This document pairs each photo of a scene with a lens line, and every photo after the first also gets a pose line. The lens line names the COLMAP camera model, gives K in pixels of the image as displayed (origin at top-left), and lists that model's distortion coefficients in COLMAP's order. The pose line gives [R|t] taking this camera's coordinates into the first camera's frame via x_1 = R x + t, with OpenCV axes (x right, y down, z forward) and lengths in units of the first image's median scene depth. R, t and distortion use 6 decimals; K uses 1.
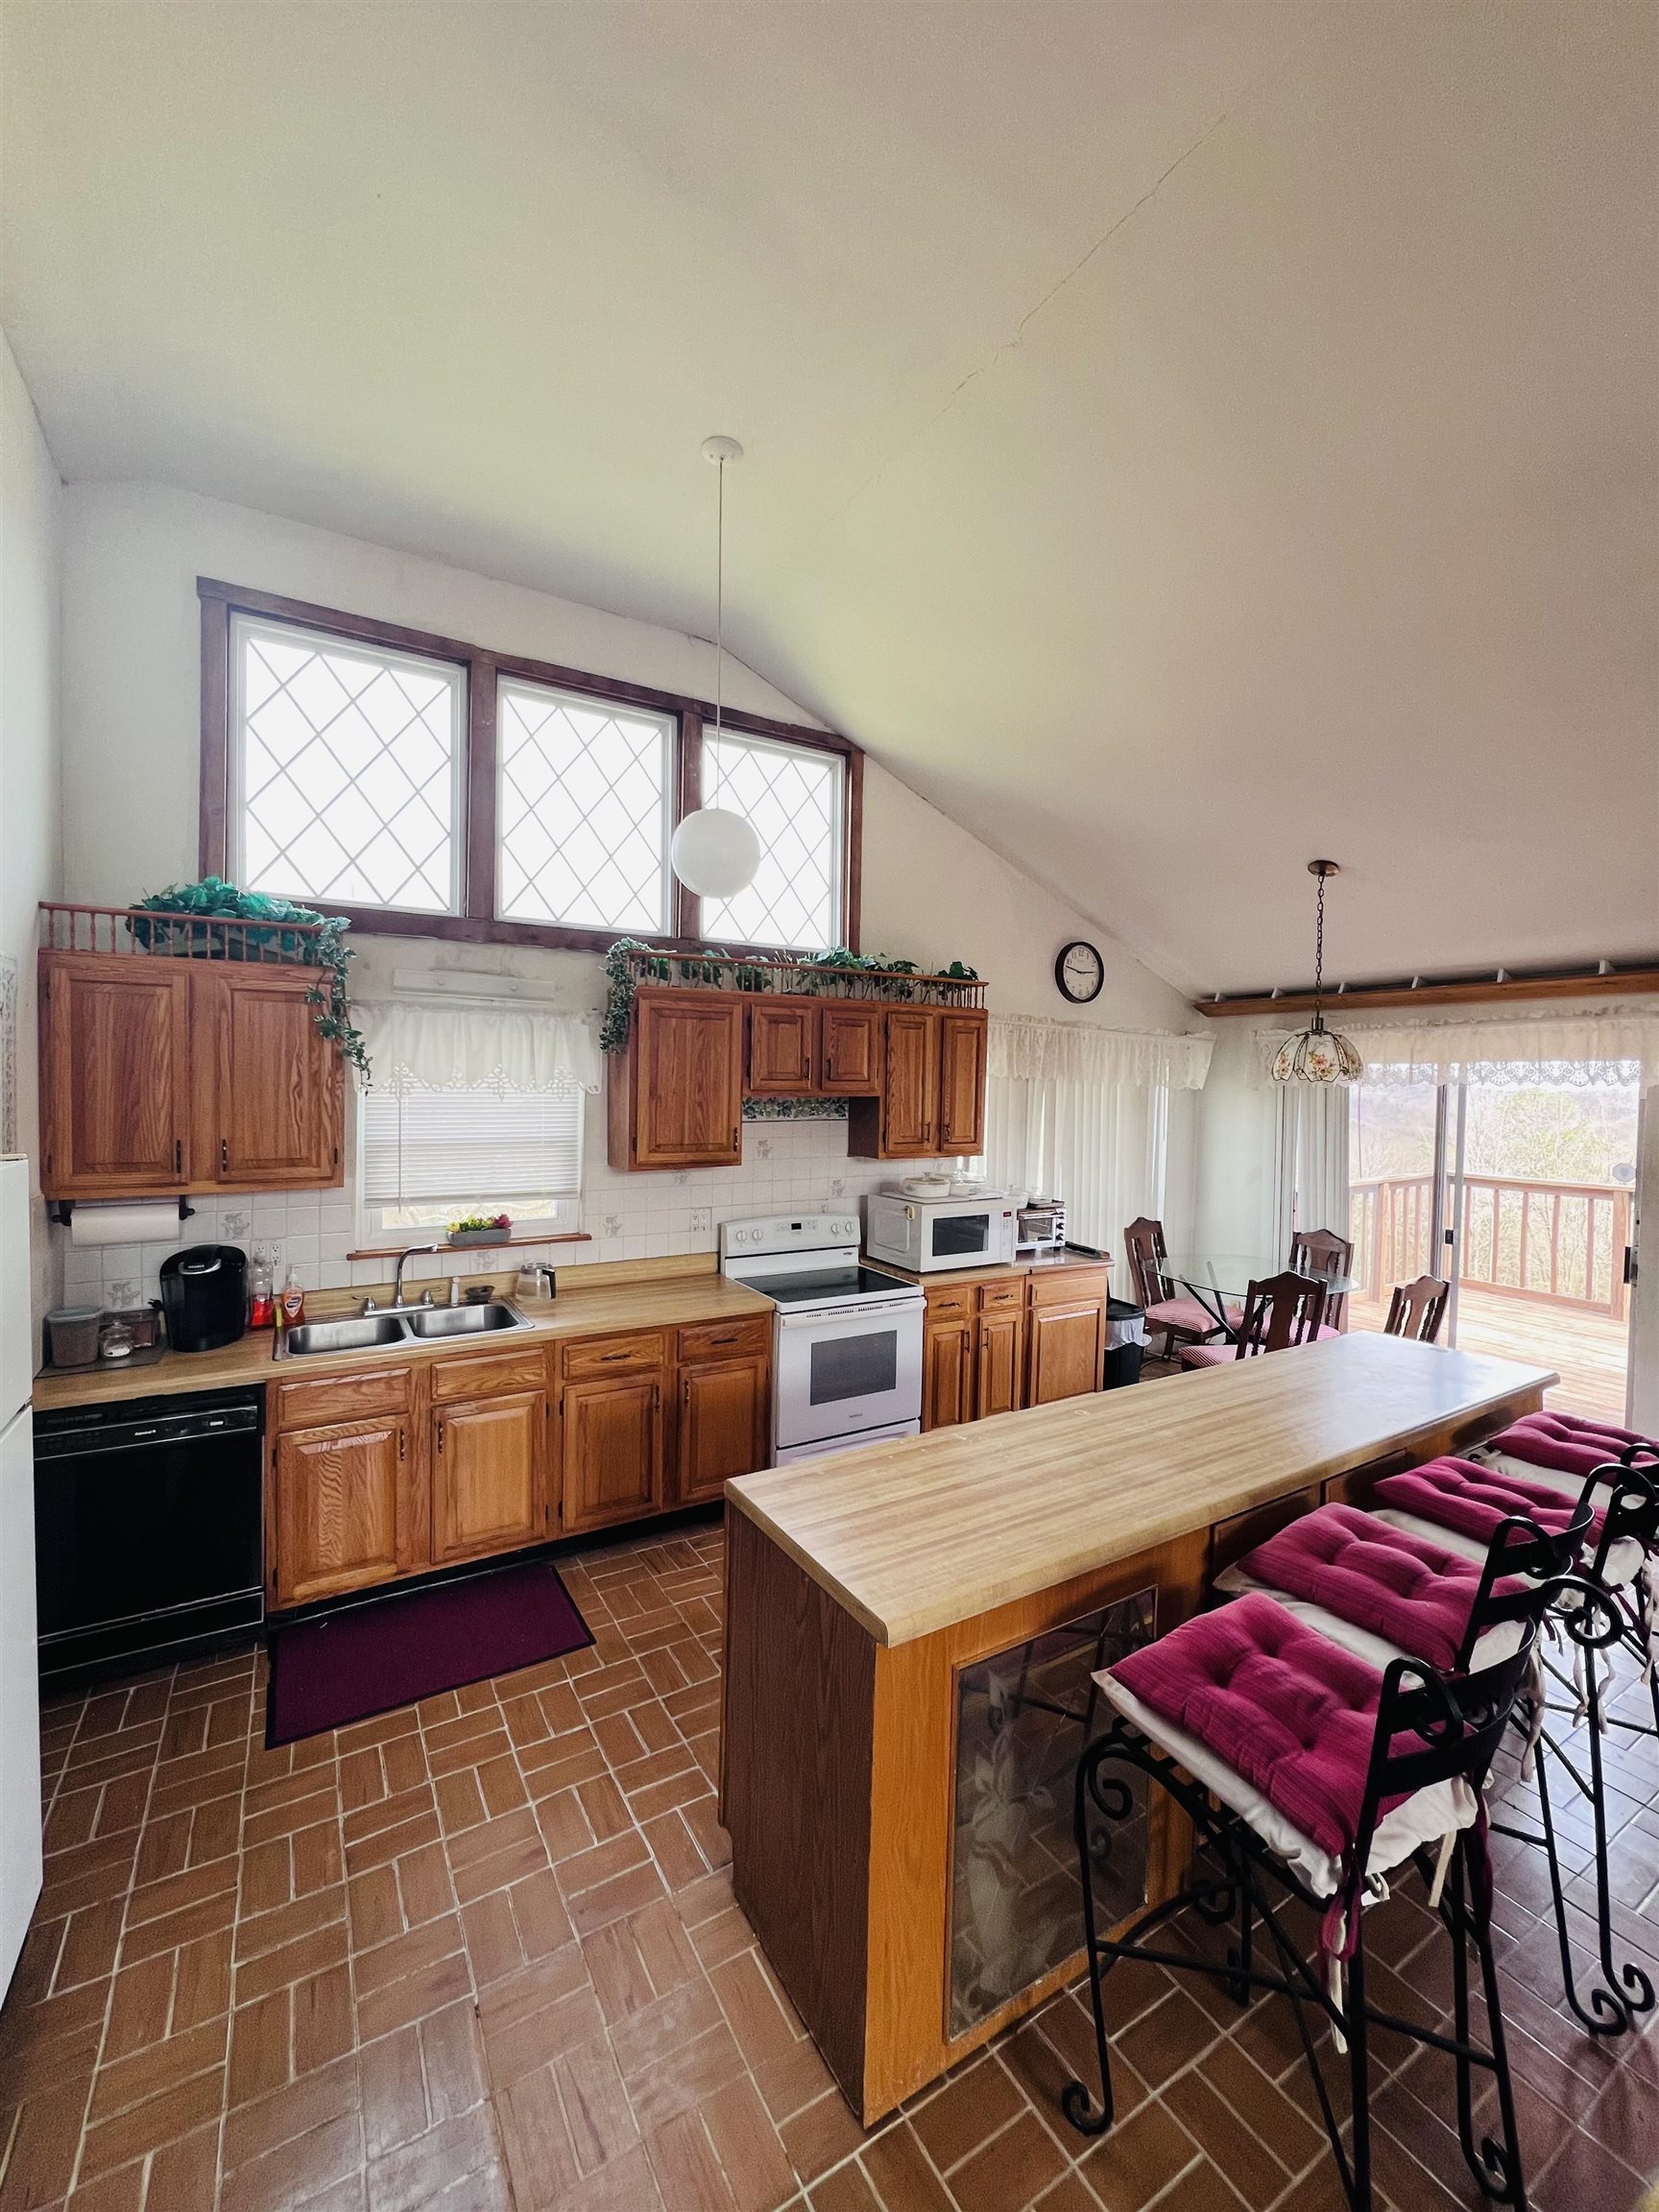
lens RADIAL K [[889.9, 0, 830.9], [0, 889.9, 1101.2], [0, 0, 1]] dist [0.000132, 0.000643]
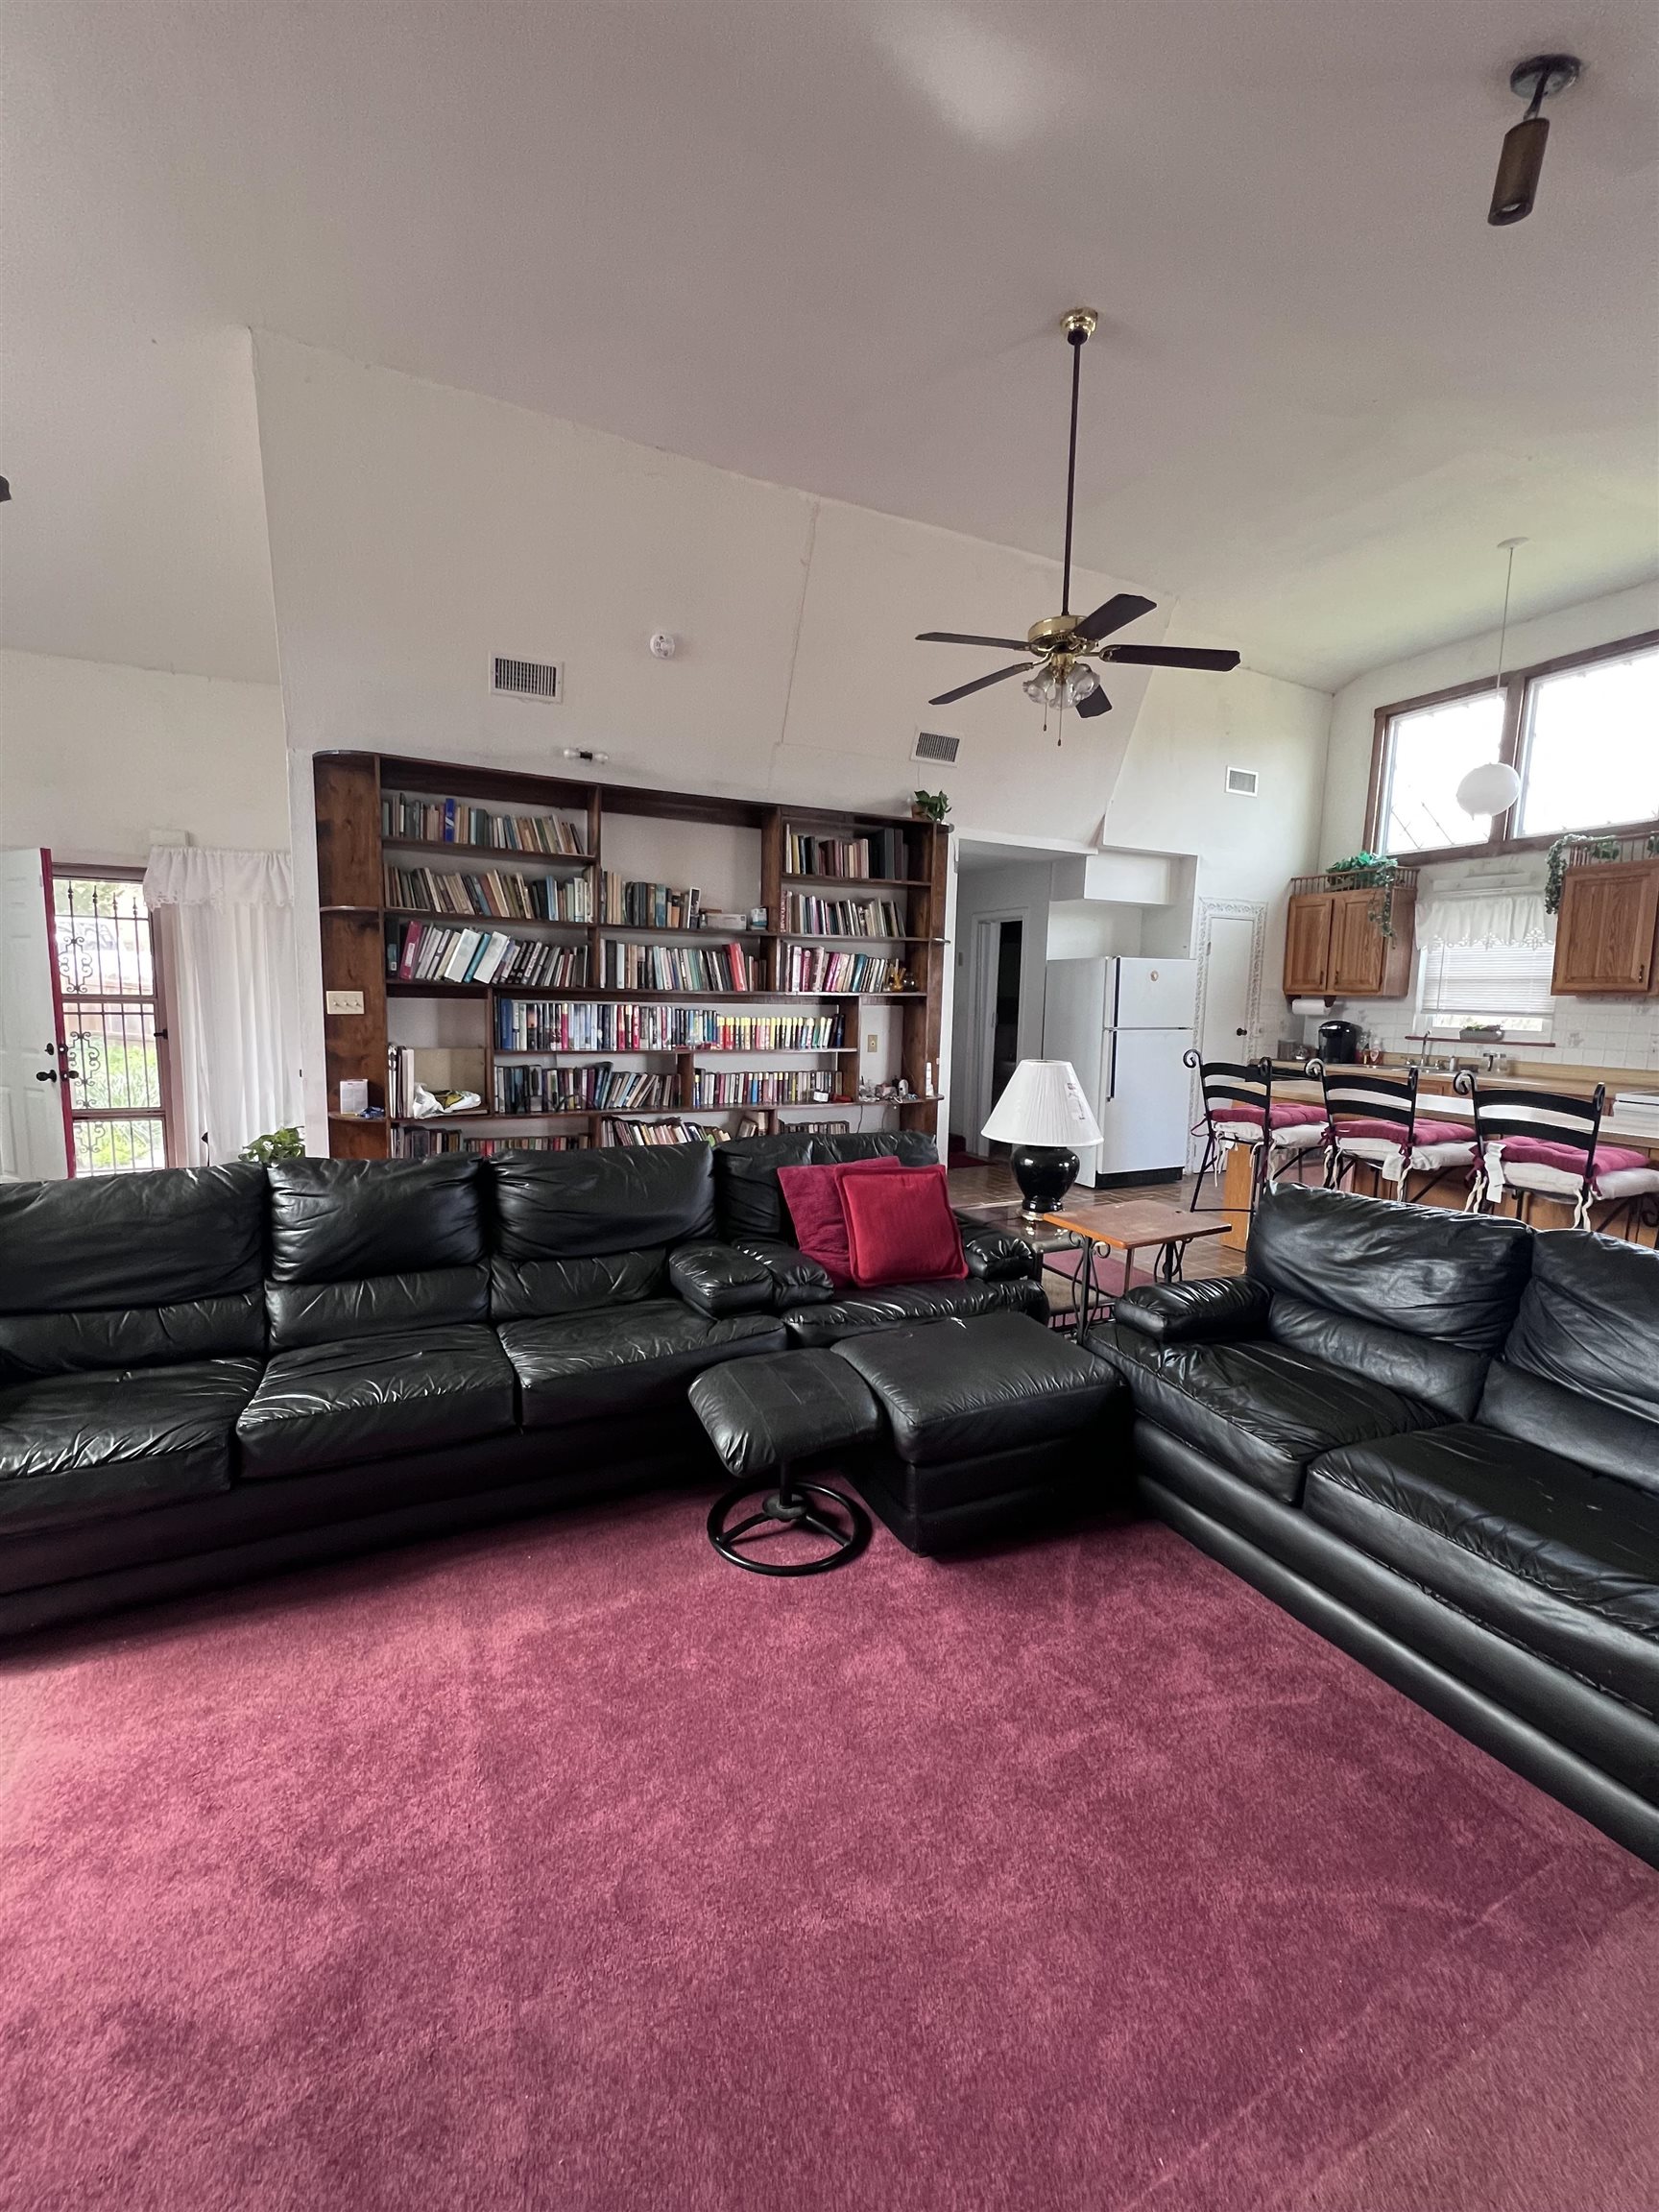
lens RADIAL K [[889.9, 0, 830.9], [0, 889.9, 1101.2], [0, 0, 1]] dist [0.000132, 0.000643]
pose [[-0.078641, 0.107025, -0.991141, 1.396082], [-0.046353, 0.992753, 0.110877, 0.148531], [0.995825, 0.054662, -0.073110, -0.081386]]
